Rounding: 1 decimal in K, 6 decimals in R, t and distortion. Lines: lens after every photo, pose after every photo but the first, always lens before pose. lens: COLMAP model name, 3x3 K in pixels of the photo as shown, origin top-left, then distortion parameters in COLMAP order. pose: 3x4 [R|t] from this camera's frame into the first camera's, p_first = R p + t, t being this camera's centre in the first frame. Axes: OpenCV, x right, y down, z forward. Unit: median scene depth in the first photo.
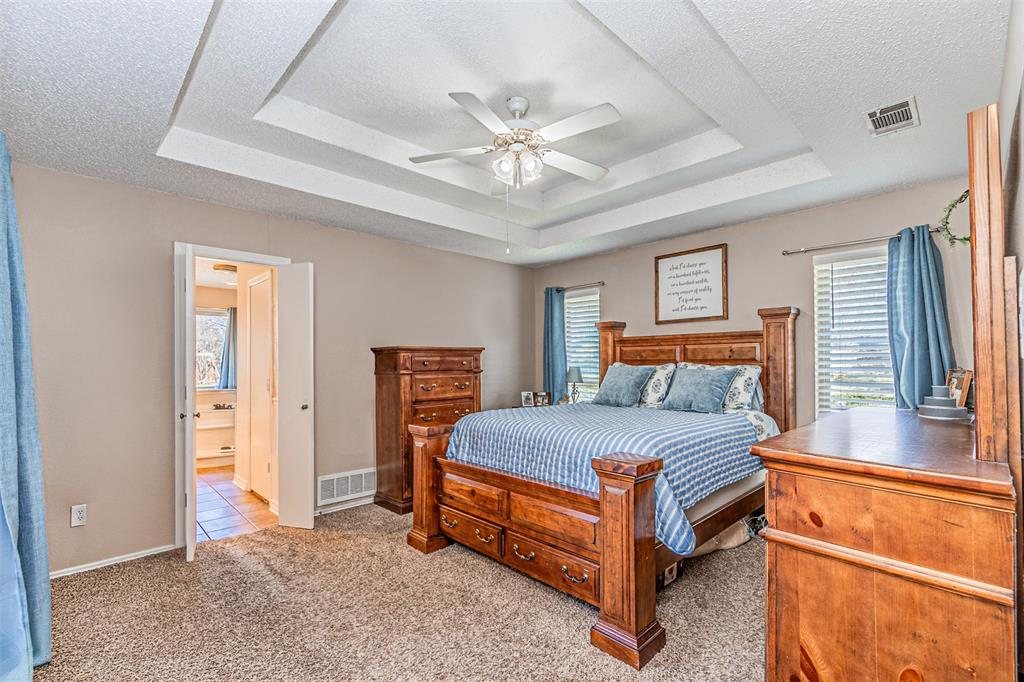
lens RADIAL K [[449.2, 0, 497.7], [0, 449.2, 350.5], [0, 0, 1]] dist [0.008068, -0.000146]
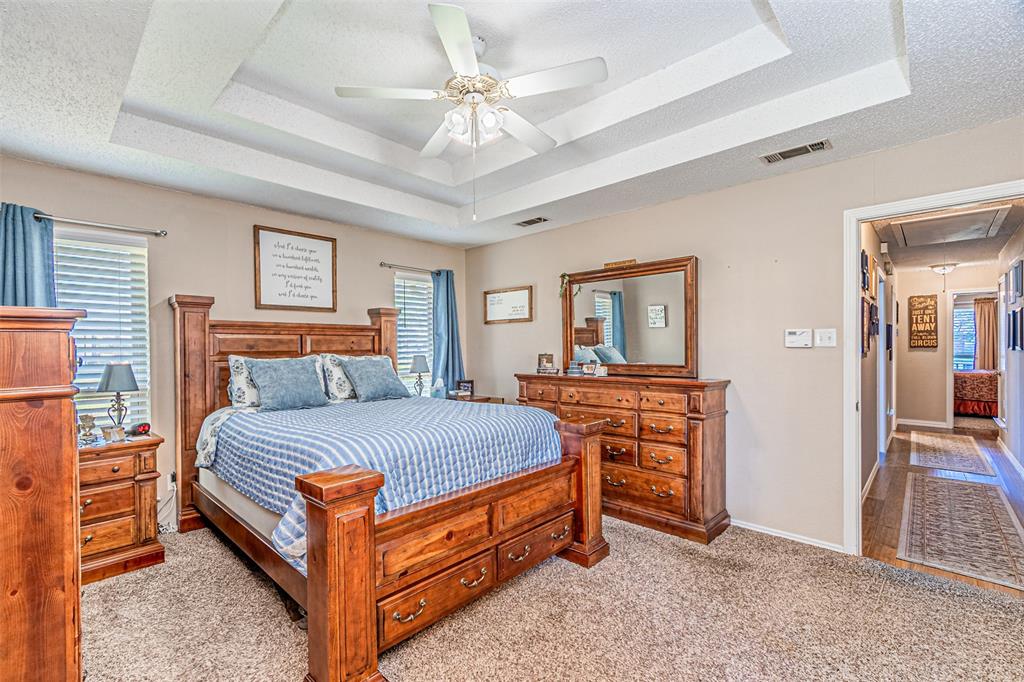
lens RADIAL K [[449.2, 0, 497.7], [0, 449.2, 350.5], [0, 0, 1]] dist [0.008068, -0.000146]
pose [[-0.056174, -0.002847, 0.998417, -0.527707], [-0.011903, 0.999927, 0.002182, 0.012516], [-0.998350, -0.011762, -0.056204, 0.658344]]
